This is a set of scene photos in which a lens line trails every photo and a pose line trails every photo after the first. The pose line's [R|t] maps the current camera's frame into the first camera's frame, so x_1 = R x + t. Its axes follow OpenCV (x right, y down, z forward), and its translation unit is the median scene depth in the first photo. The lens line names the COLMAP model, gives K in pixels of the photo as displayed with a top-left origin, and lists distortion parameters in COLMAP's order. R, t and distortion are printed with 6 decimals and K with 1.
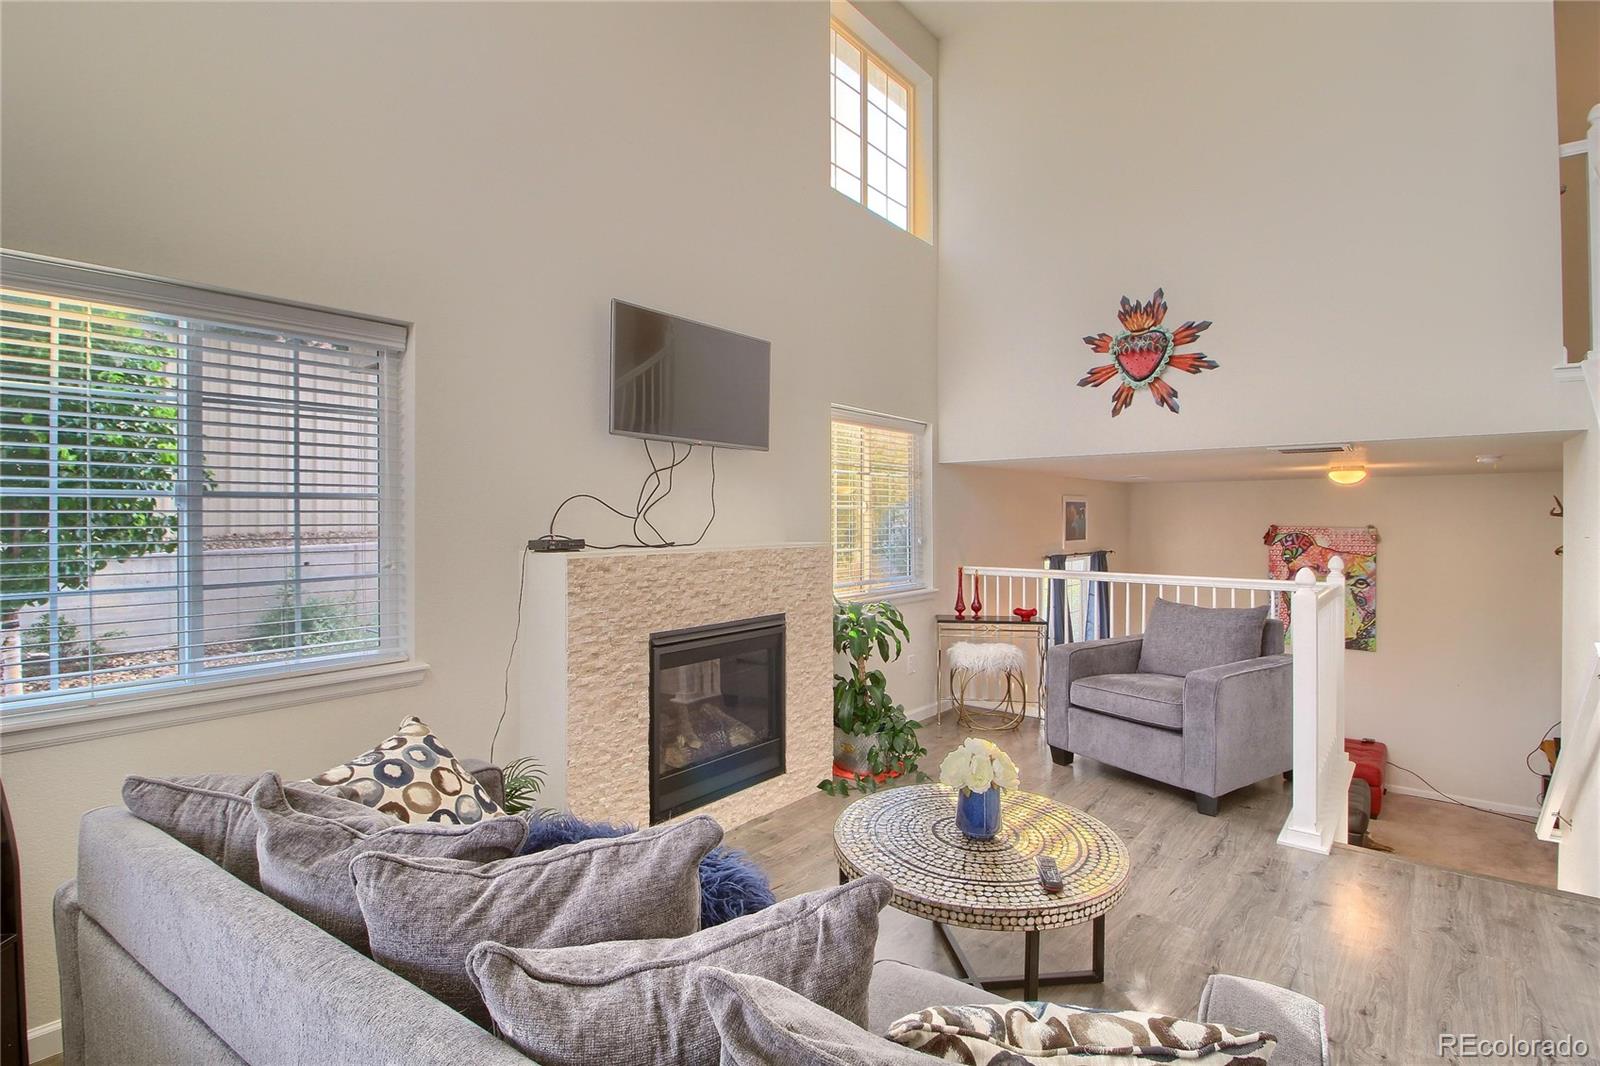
lens RADIAL K [[746.3, 0, 798.9], [0, 746.3, 516.9], [0, 0, 1]] dist [0.000721, -0.012384]
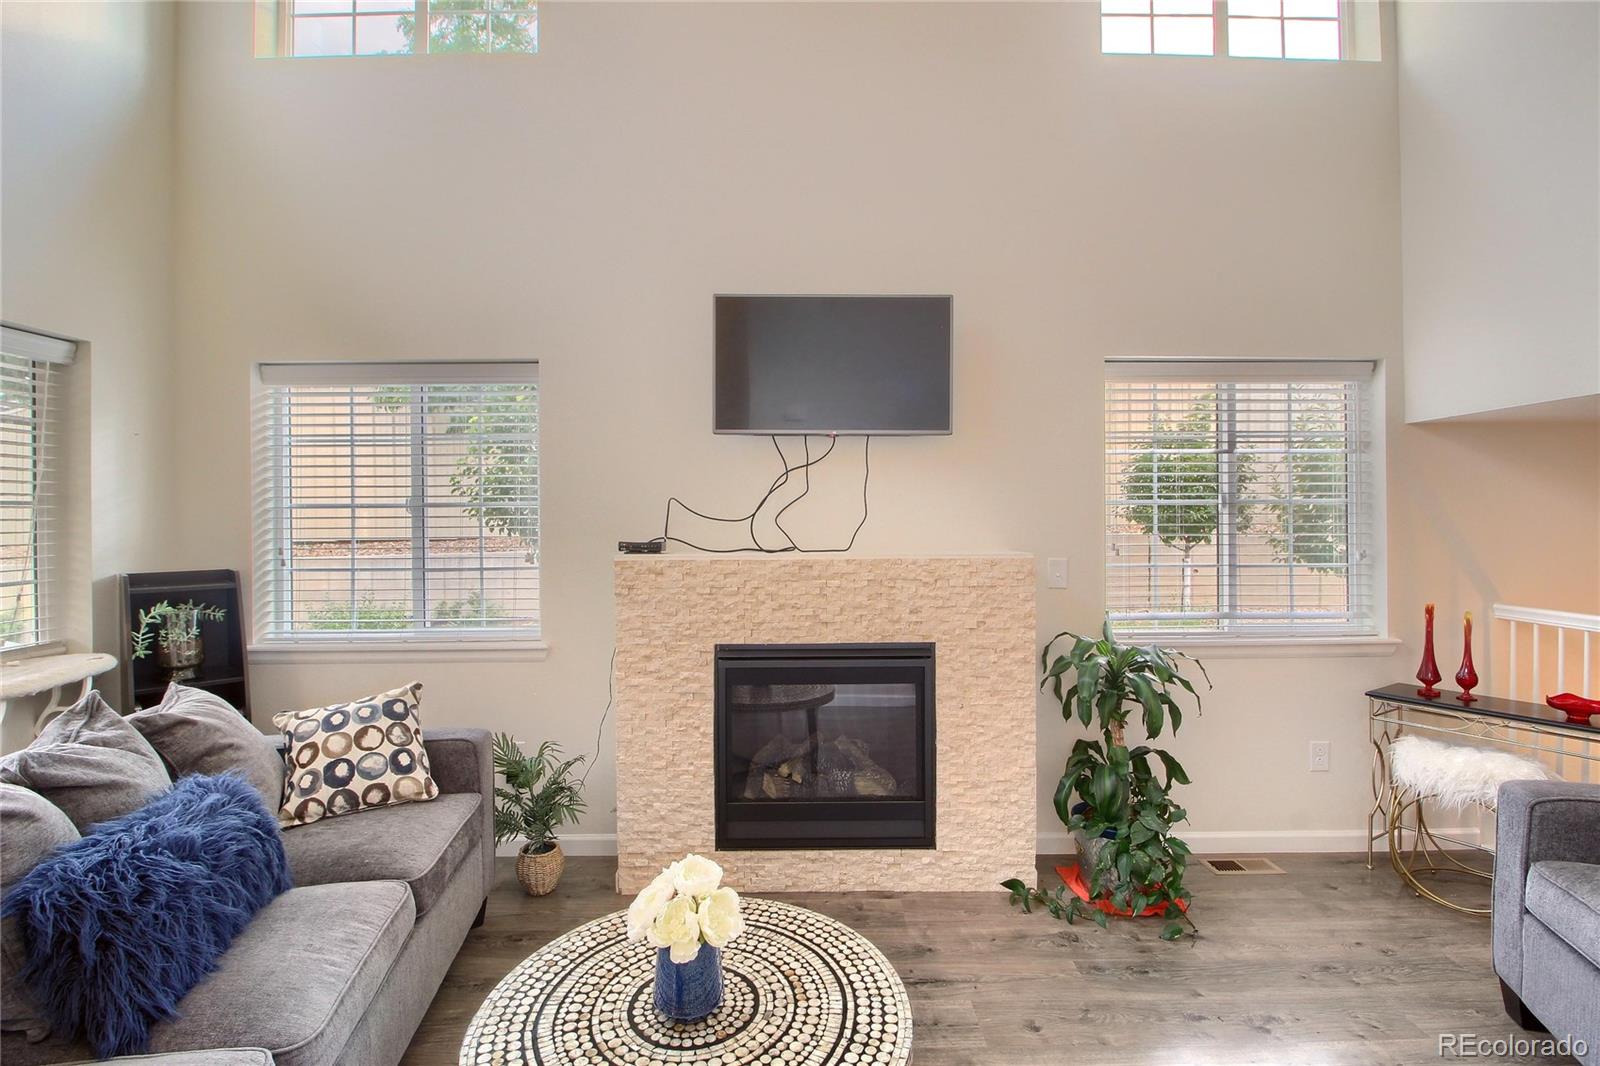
lens RADIAL K [[746.3, 0, 798.9], [0, 746.3, 516.9], [0, 0, 1]] dist [0.000721, -0.012384]
pose [[0.650280, -0.002919, -0.759689, 0.545905], [0.004589, 0.999989, 0.000085, -0.002635], [0.759680, -0.003541, 0.650287, 0.443542]]
